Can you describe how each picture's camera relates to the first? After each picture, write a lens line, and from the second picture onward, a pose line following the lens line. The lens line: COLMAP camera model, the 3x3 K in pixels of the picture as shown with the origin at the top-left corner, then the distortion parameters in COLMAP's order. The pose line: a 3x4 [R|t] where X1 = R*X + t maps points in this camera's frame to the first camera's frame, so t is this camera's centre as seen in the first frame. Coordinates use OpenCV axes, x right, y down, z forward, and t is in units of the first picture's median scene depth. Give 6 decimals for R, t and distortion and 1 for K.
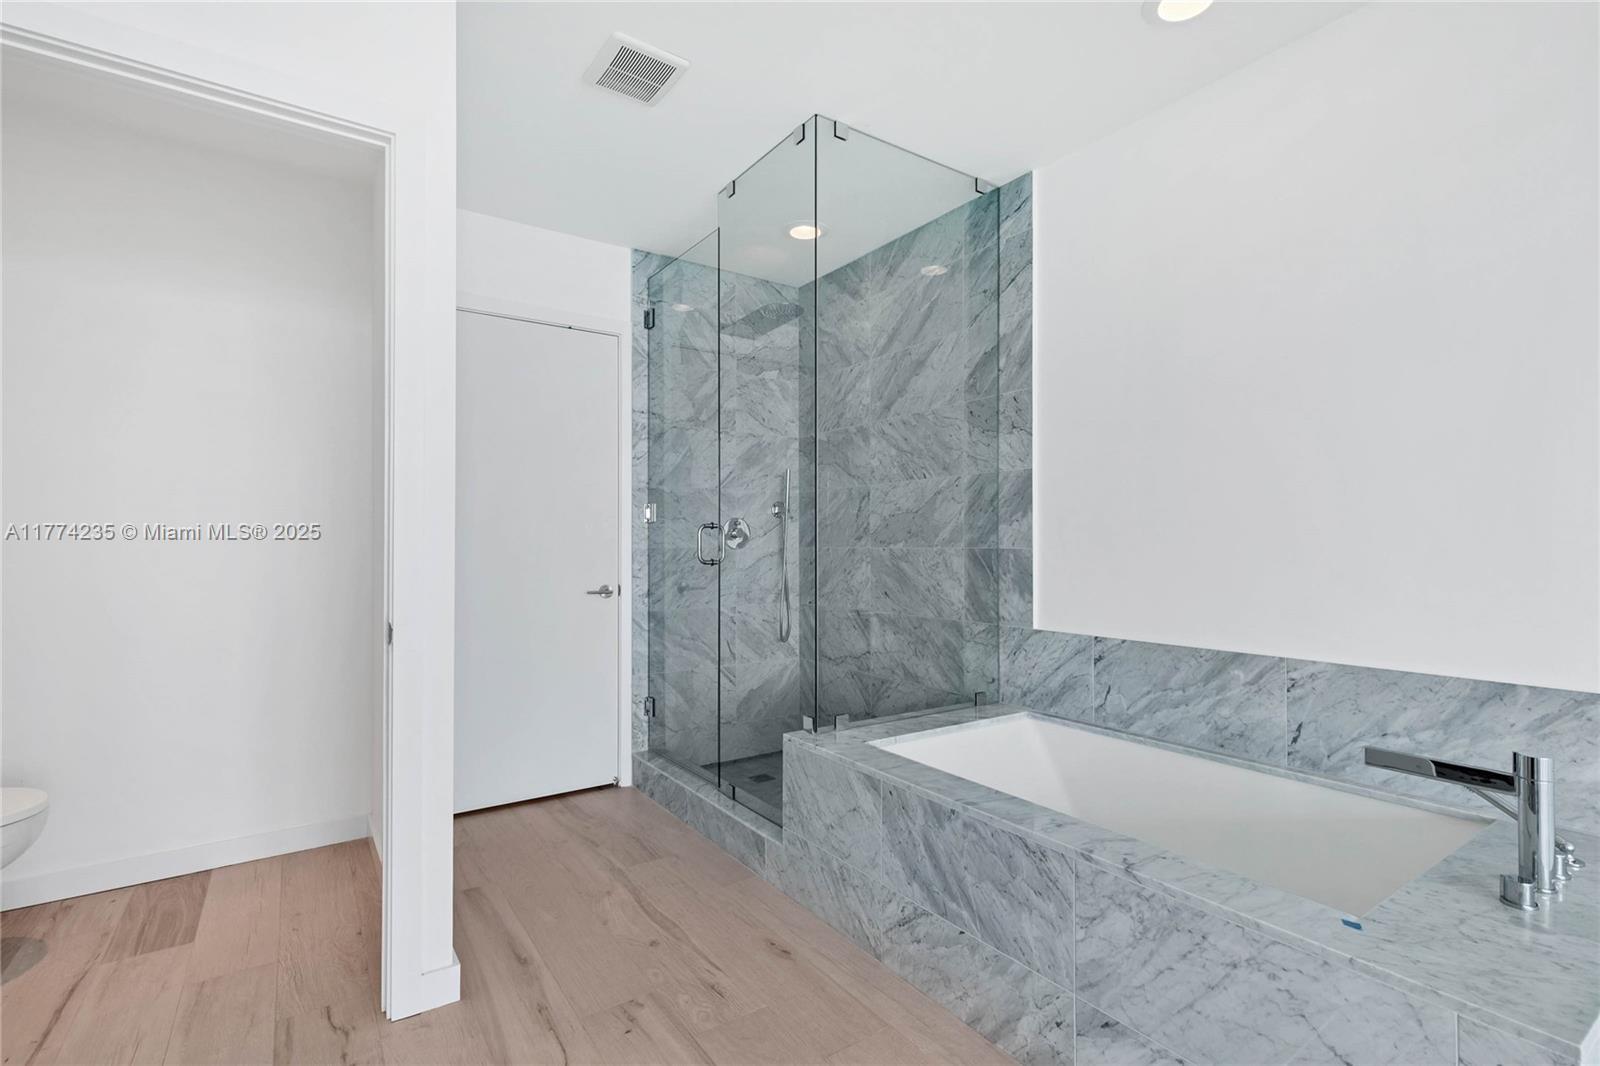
lens RADIAL K [[743.4, 0, 823.4], [0, 743.4, 538.5], [0, 0, 1]] dist [0.002199, -0.000569]
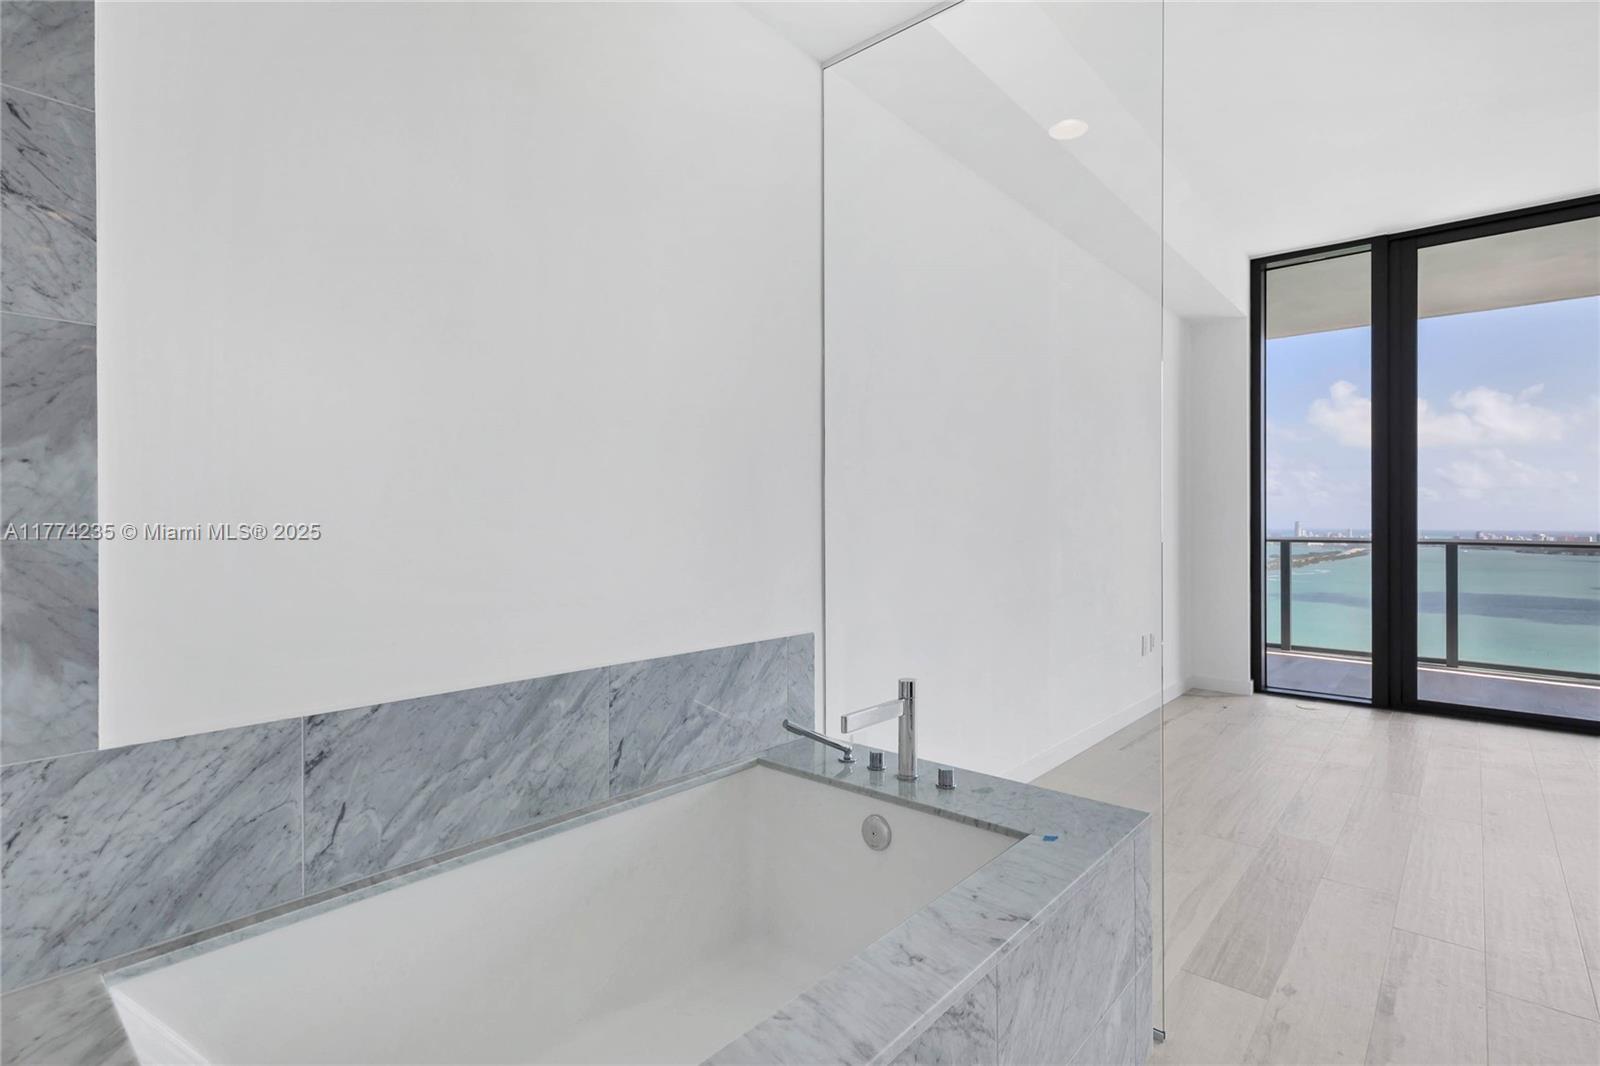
lens RADIAL K [[783.3, 0, 796.2], [0, 783.3, 525.9], [0, 0, 1]] dist [0.011176, -0.000300]
pose [[-0.237769, -0.002688, 0.971318, -0.193268], [-0.008882, 0.999960, 0.000593, 0.003504], [-0.971281, -0.008486, -0.237783, 0.748475]]
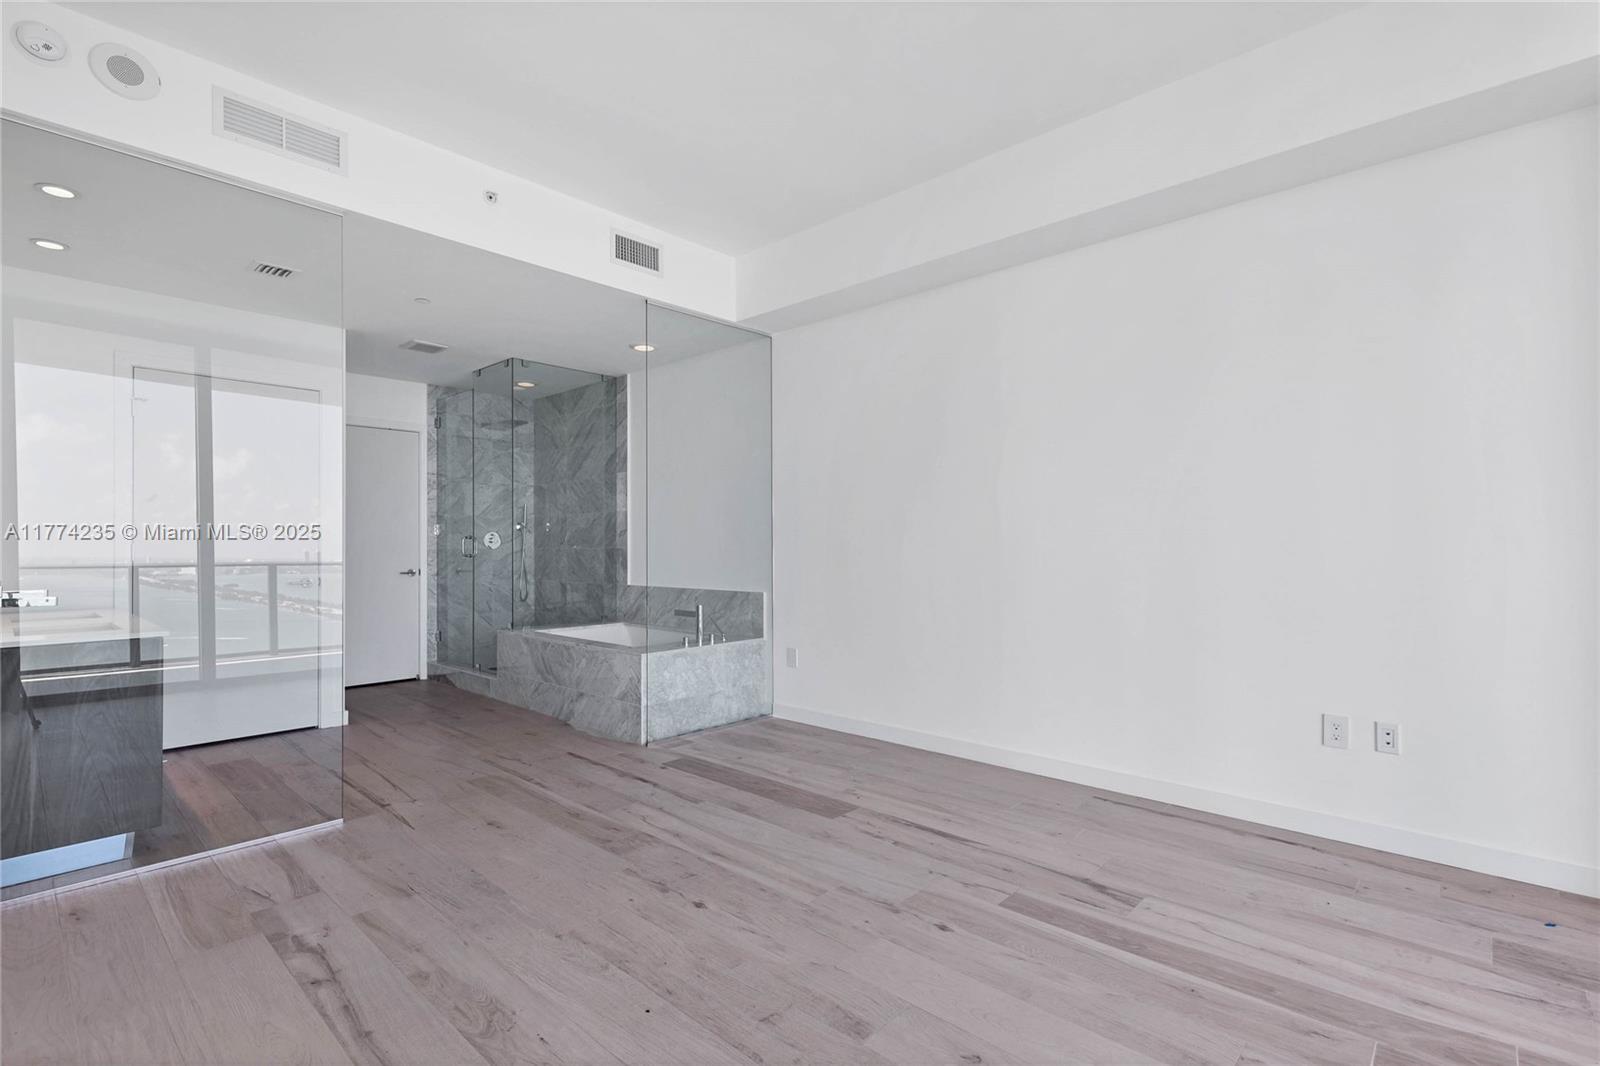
lens RADIAL K [[738.1, 0, 834.4], [0, 738.1, 538.7], [0, 0, 1]] dist [0.000154, -0.000352]
pose [[0.973284, -0.001608, 0.229600, 0.374751], [0.002066, 0.999996, -0.001751, -0.008691], [-0.229597, 0.002178, 0.973283, -1.242783]]
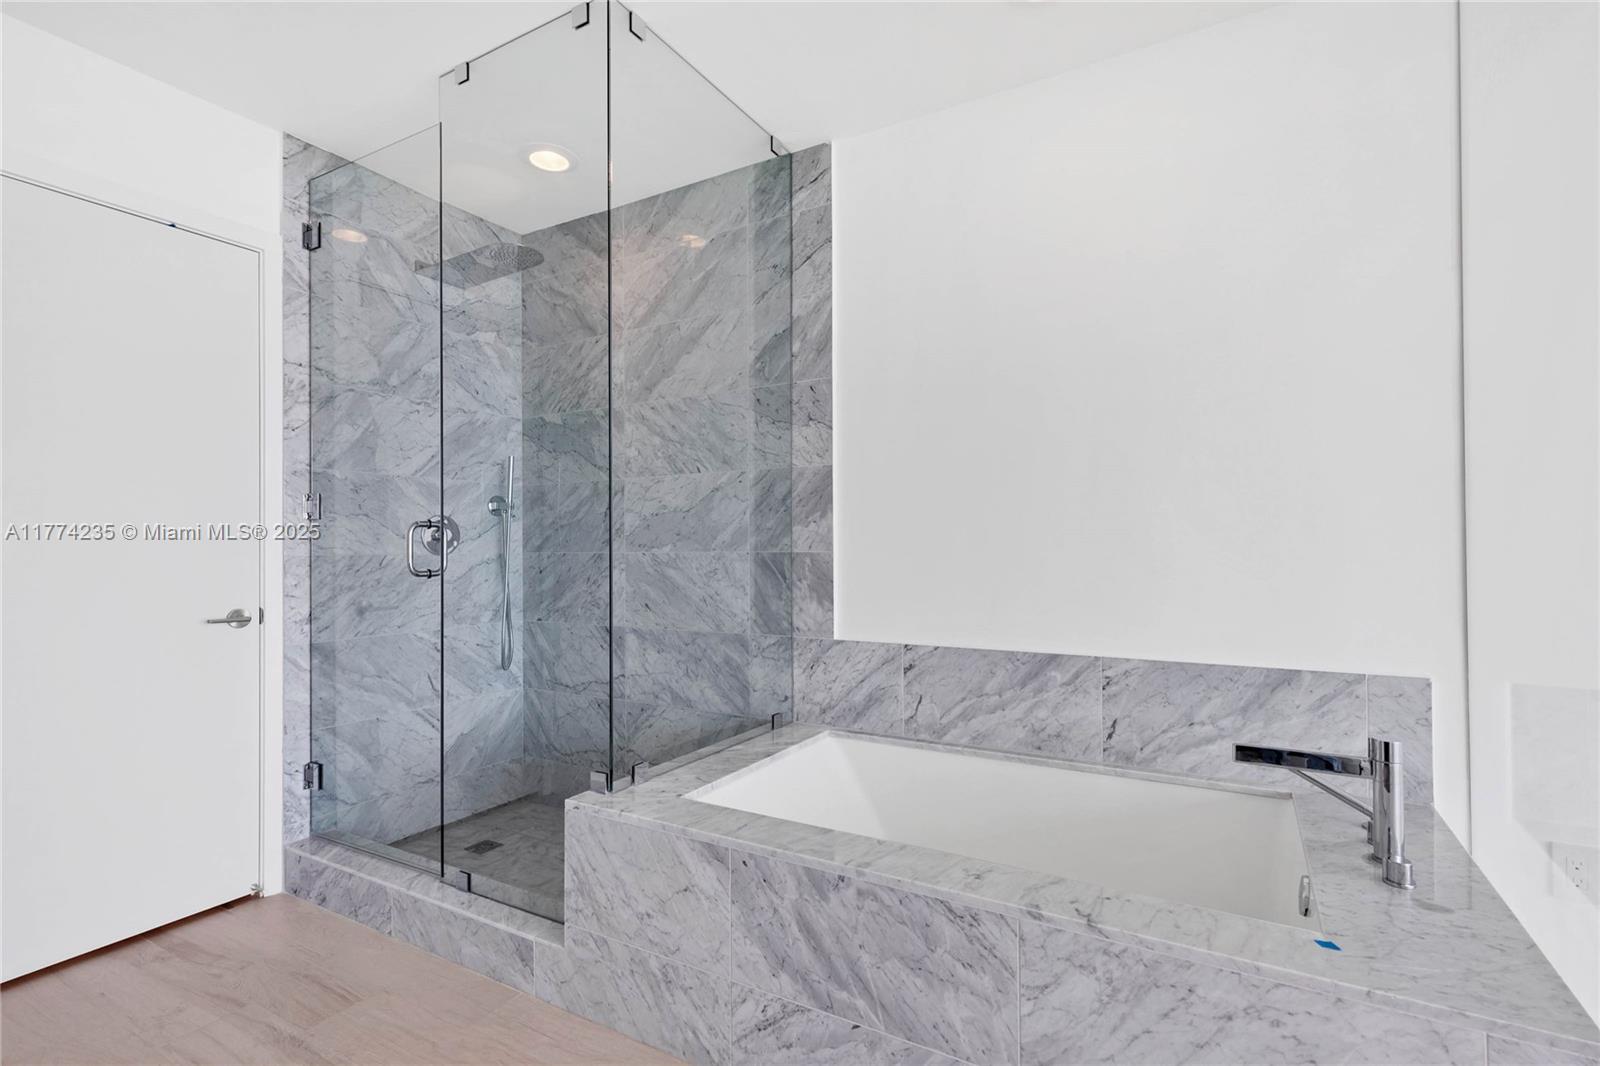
lens RADIAL K [[734.6, 0, 820.9], [0, 734.6, 541.1], [0, 0, 1]] dist [0.006468, -0.000773]
pose [[0.902634, -0.000575, 0.430408, -0.123088], [0.001017, 0.999999, -0.000797, 0.000620], [-0.430407, 0.001157, 0.902634, 0.185362]]
